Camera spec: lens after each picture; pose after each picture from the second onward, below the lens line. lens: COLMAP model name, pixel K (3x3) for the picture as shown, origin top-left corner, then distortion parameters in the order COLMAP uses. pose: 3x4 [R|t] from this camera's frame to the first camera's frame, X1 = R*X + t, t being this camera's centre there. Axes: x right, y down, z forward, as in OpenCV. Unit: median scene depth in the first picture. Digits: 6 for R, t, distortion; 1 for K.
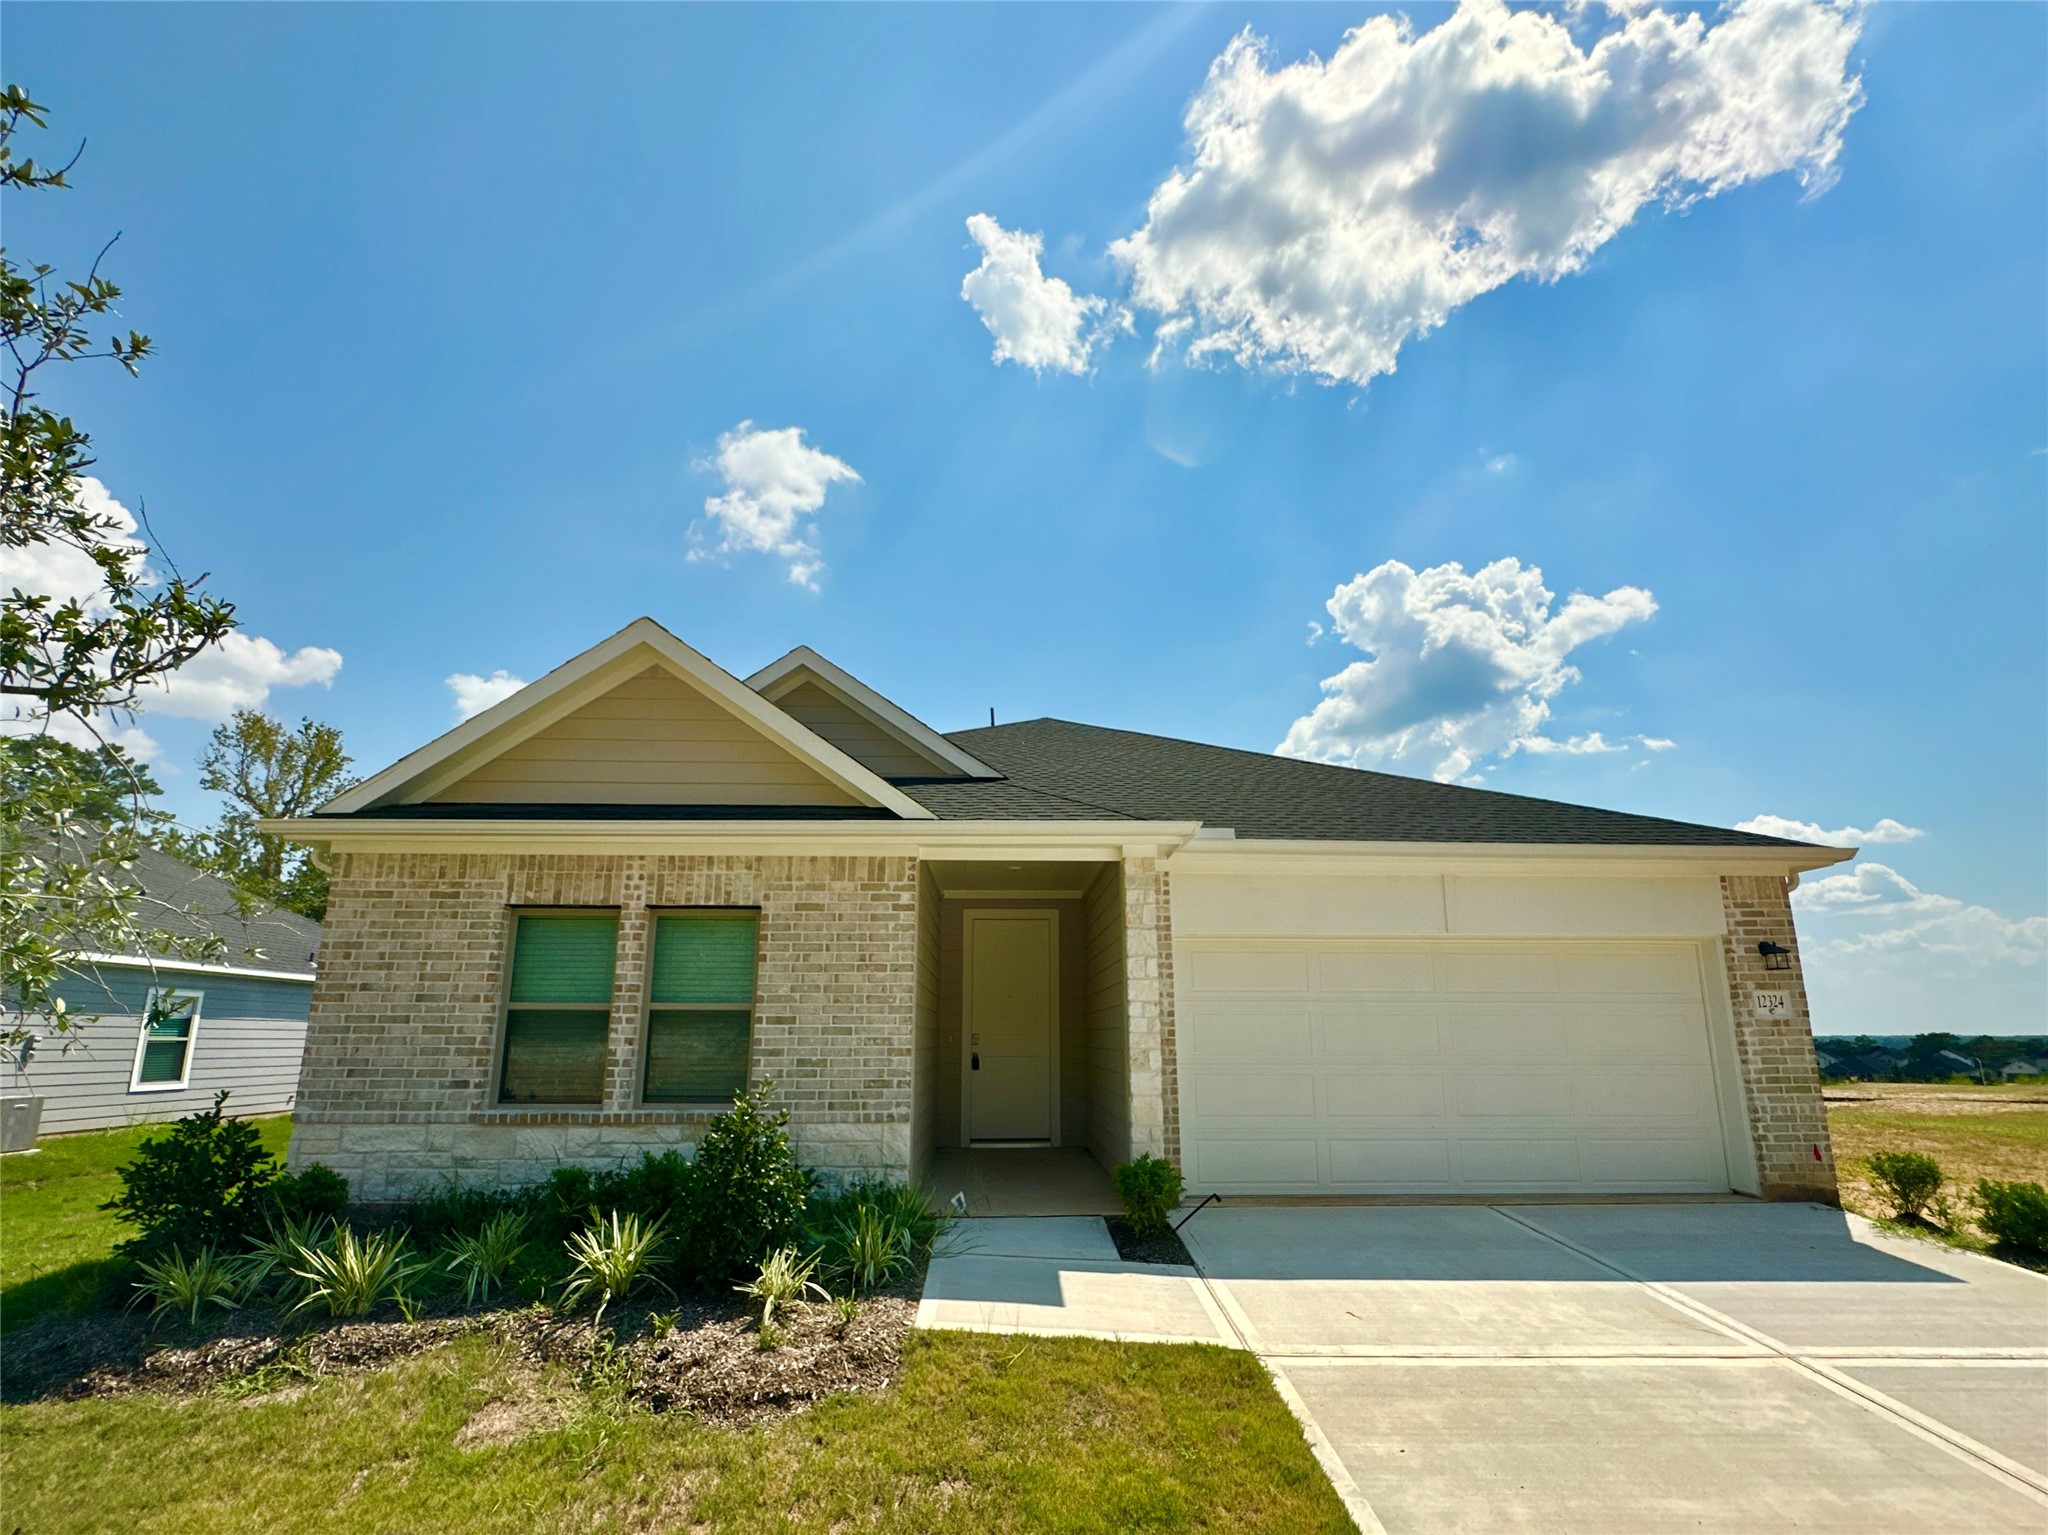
lens RADIAL K [[816.8, 0, 1024.0], [0, 816.8, 767.5], [0, 0, 1]] dist [-0.000290, 0.000163]
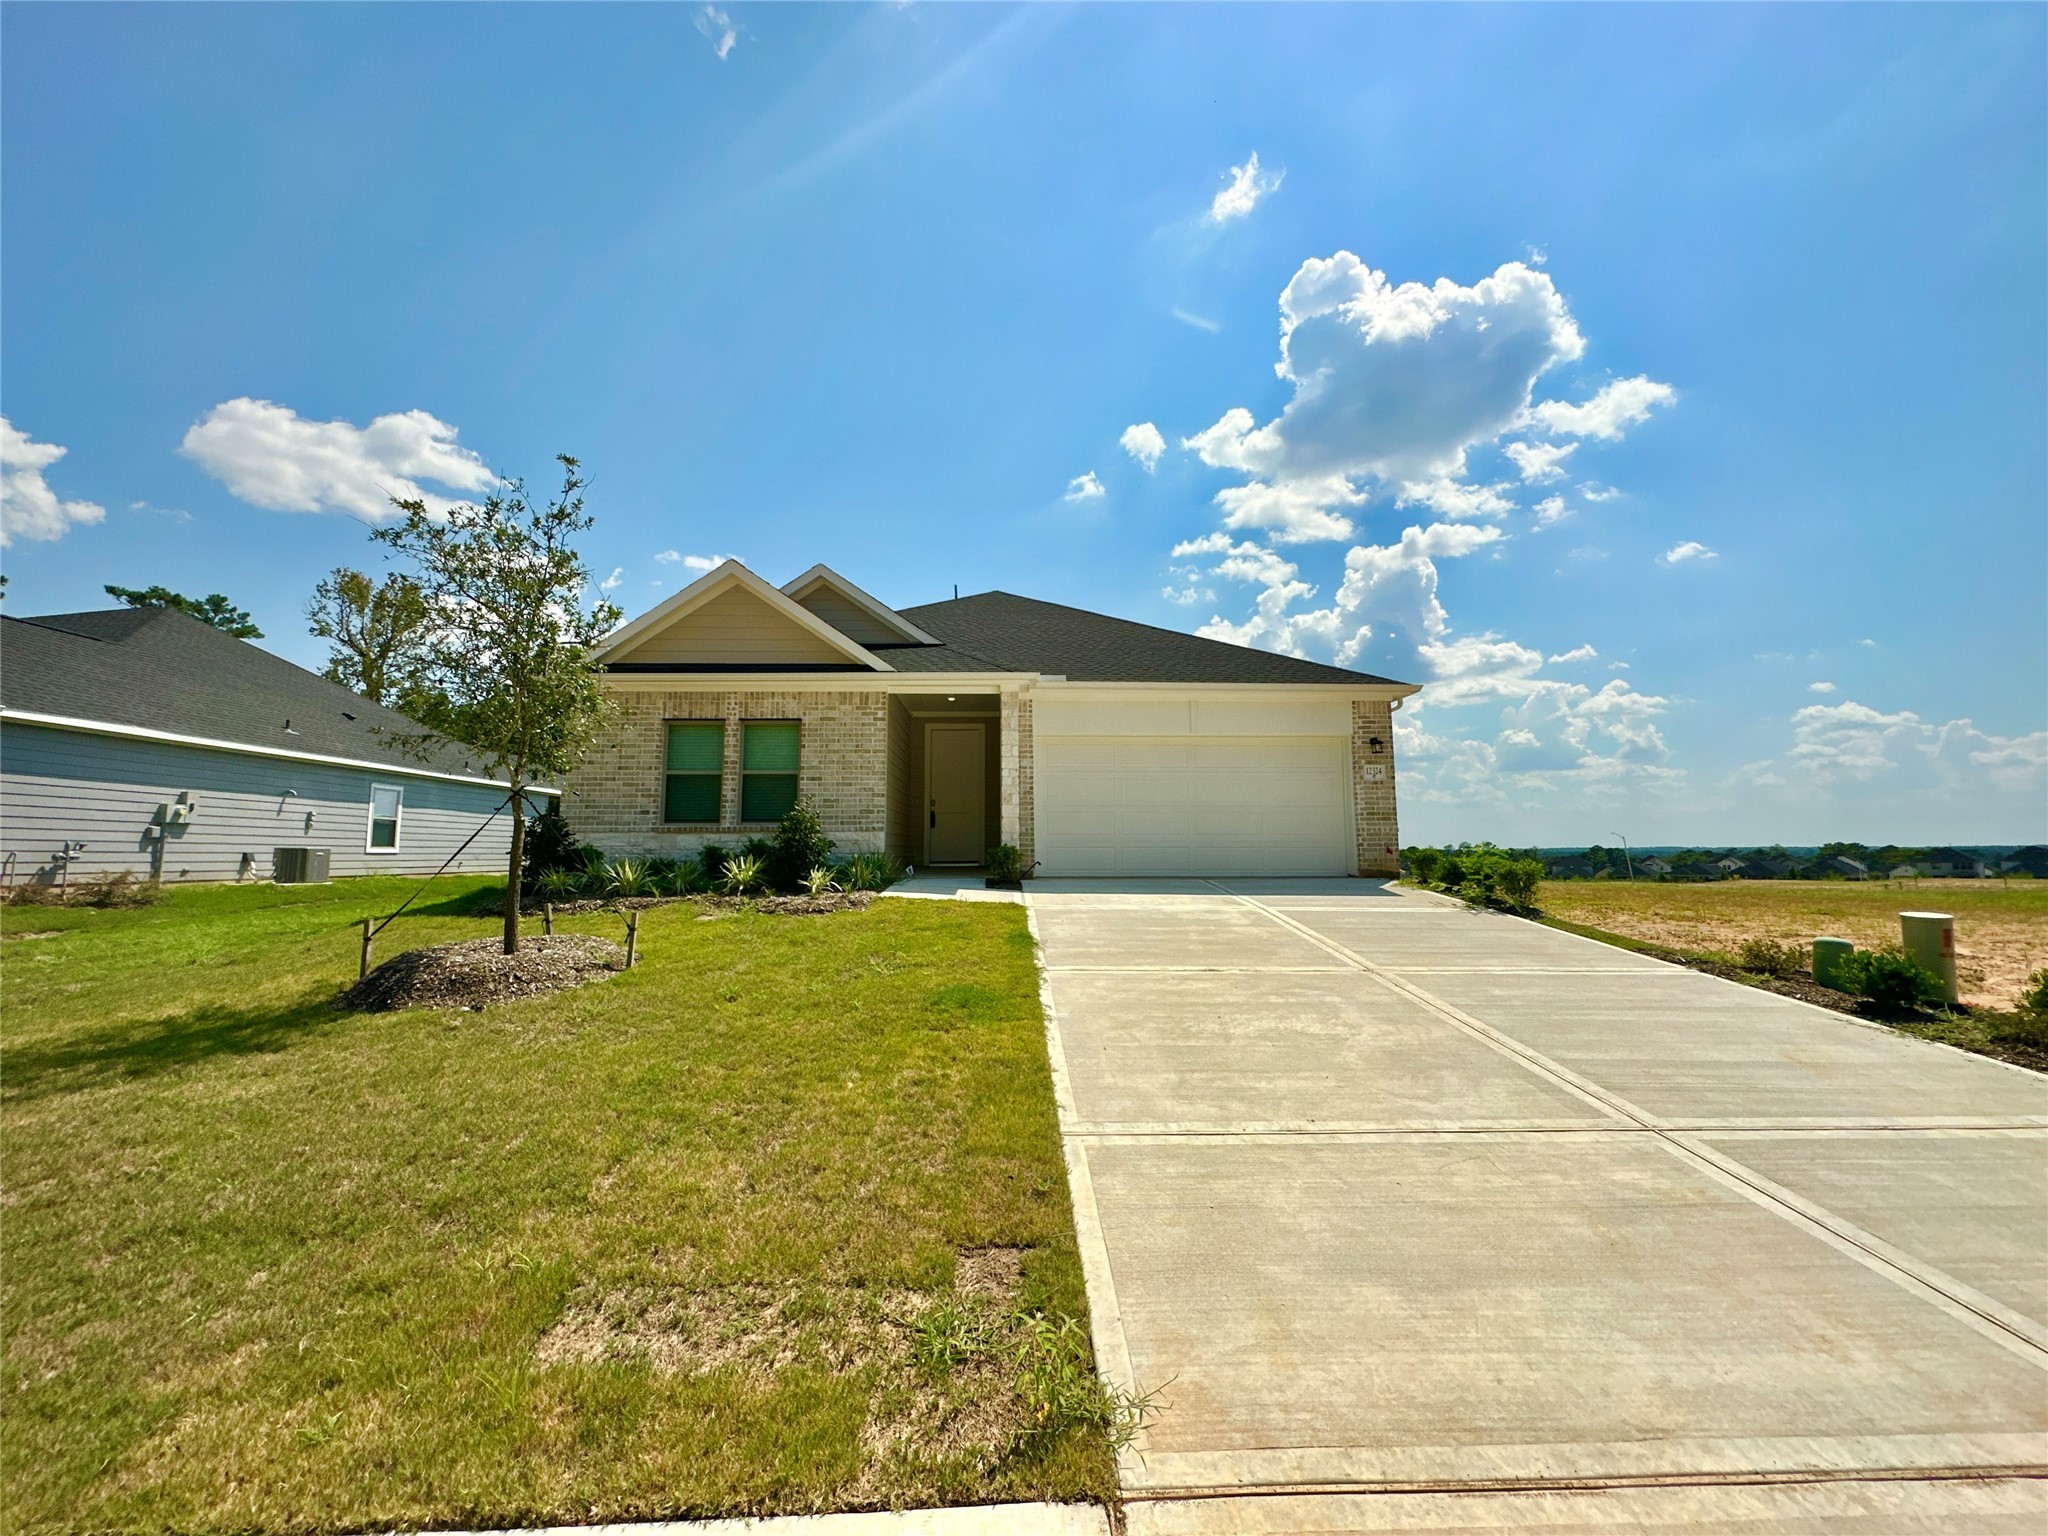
lens RADIAL K [[820.9, 0, 1057.4], [0, 820.9, 677.1], [0, 0, 1]] dist [-0.001405, -0.000181]
pose [[0.999876, -0.003439, 0.015373, 0.229111], [0.001972, 0.995529, 0.094438, -0.098221], [-0.015629, -0.094396, 0.995412, -0.849156]]
